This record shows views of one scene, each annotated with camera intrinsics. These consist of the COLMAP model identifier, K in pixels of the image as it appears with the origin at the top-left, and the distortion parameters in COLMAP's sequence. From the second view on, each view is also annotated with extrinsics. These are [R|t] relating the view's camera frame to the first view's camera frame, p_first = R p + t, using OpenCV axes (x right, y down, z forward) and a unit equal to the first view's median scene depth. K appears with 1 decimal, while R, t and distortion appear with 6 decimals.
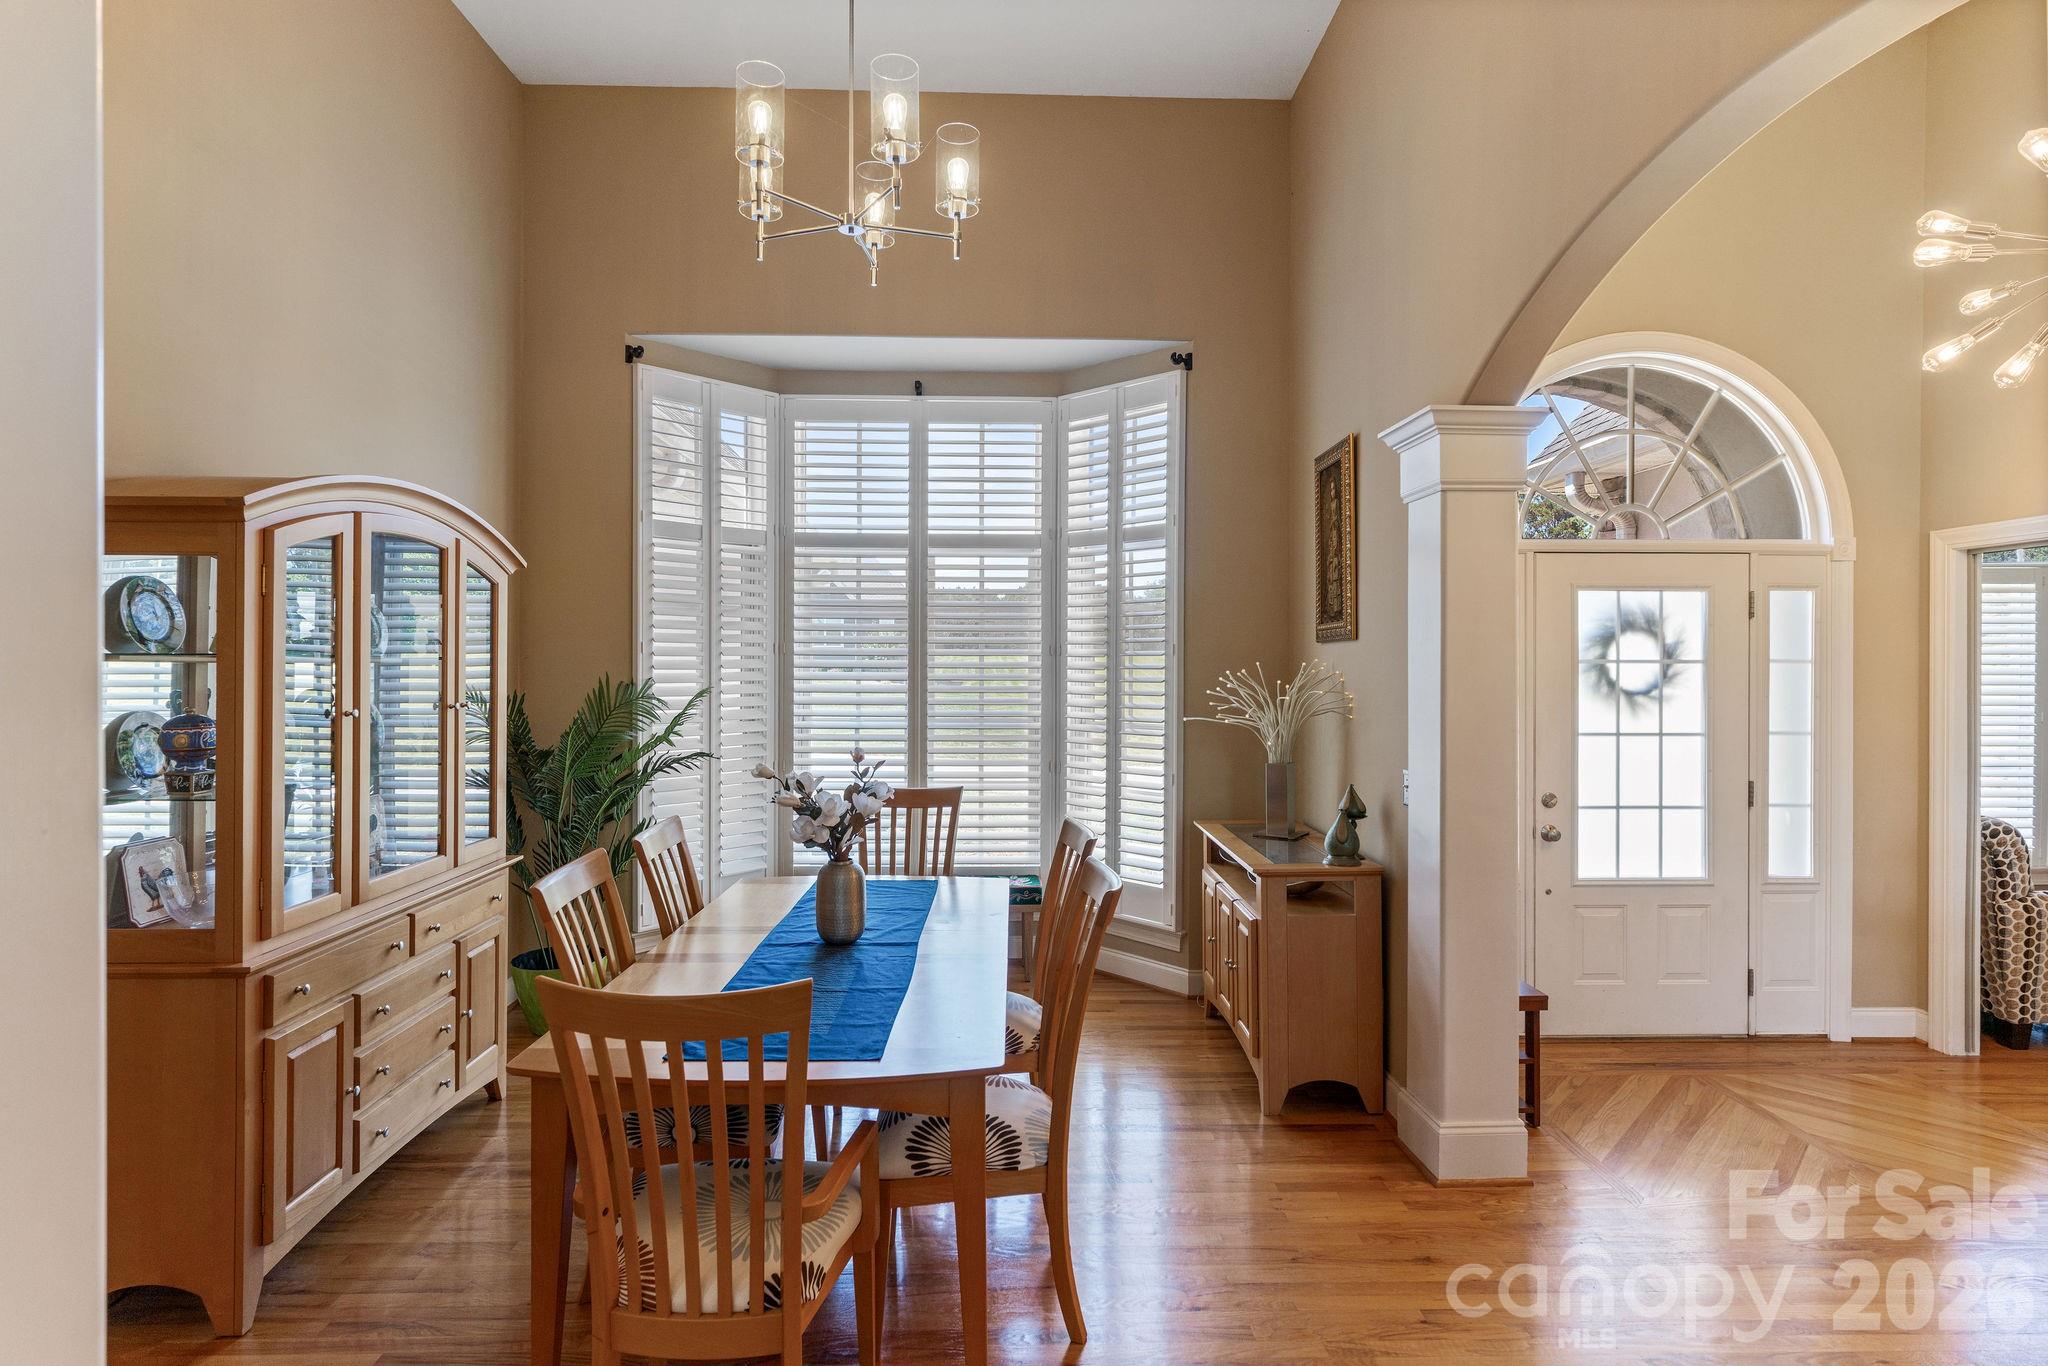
lens RADIAL K [[1044.6, 0, 1024.5], [0, 1044.6, 675.1], [0, 0, 1]] dist [-0.001131, 0.000151]
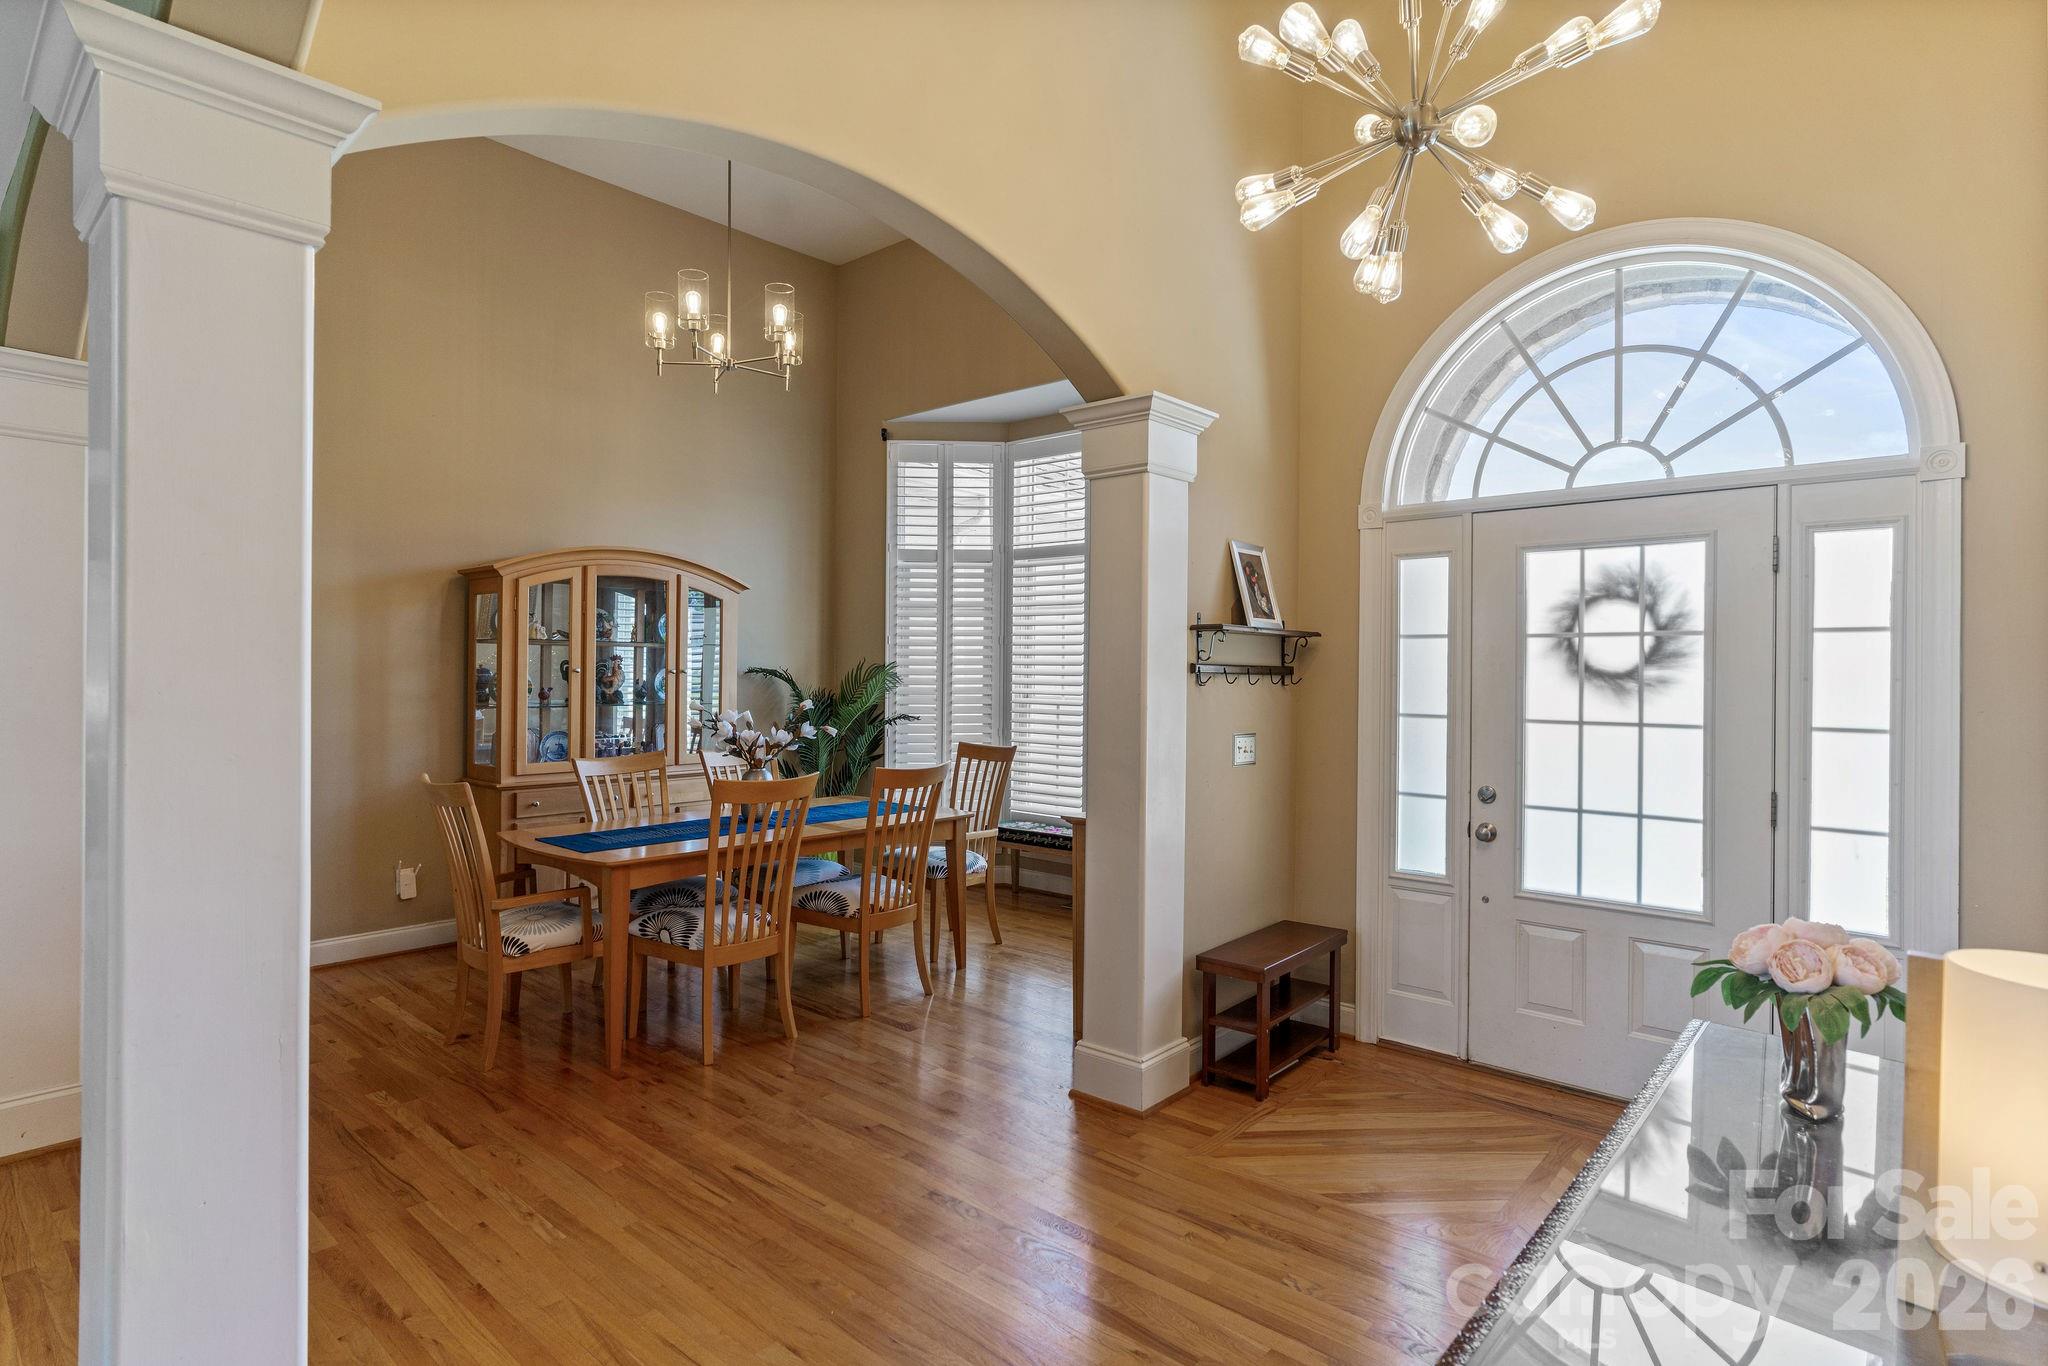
lens RADIAL K [[1044.6, 0, 1024.5], [0, 1044.6, 675.1], [0, 0, 1]] dist [-0.001131, 0.000151]
pose [[0.734462, 0.006284, -0.678621, 0.803435], [-0.012076, 0.999920, -0.003811, 0.027046], [0.678542, 0.010994, 0.734479, 0.090491]]
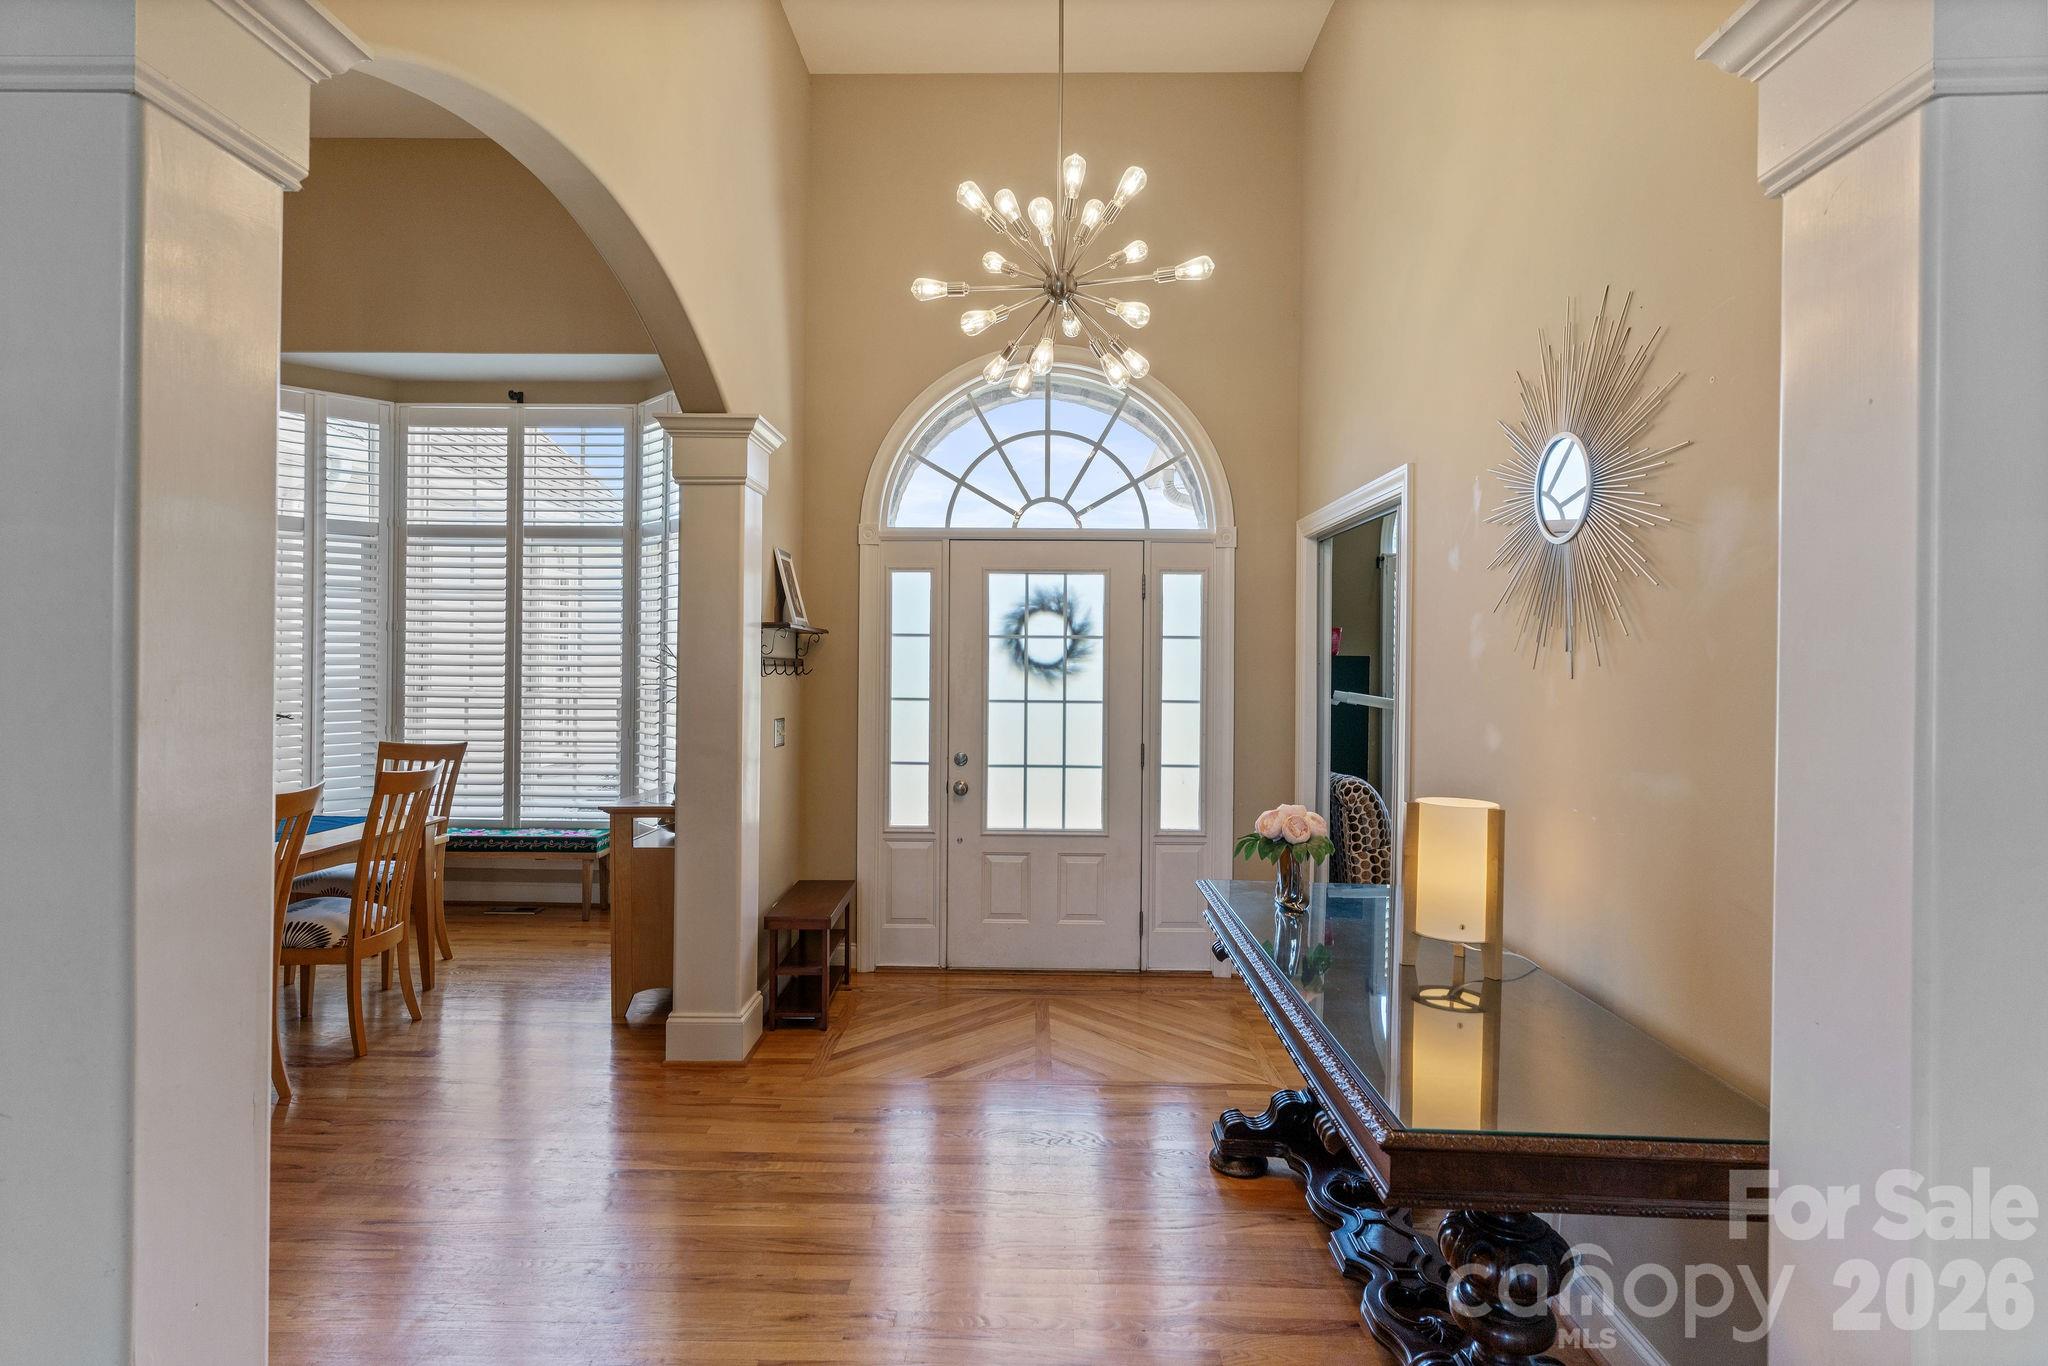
lens RADIAL K [[1041.3, 0, 1024.1], [0, 1041.3, 664.4], [0, 0, 1]] dist [-0.024777, -0.000598]
pose [[0.999426, 0.006575, -0.033236, 0.601769], [-0.006863, 0.999940, -0.008570, 0.026123], [0.033178, 0.008793, 0.999411, -0.124294]]
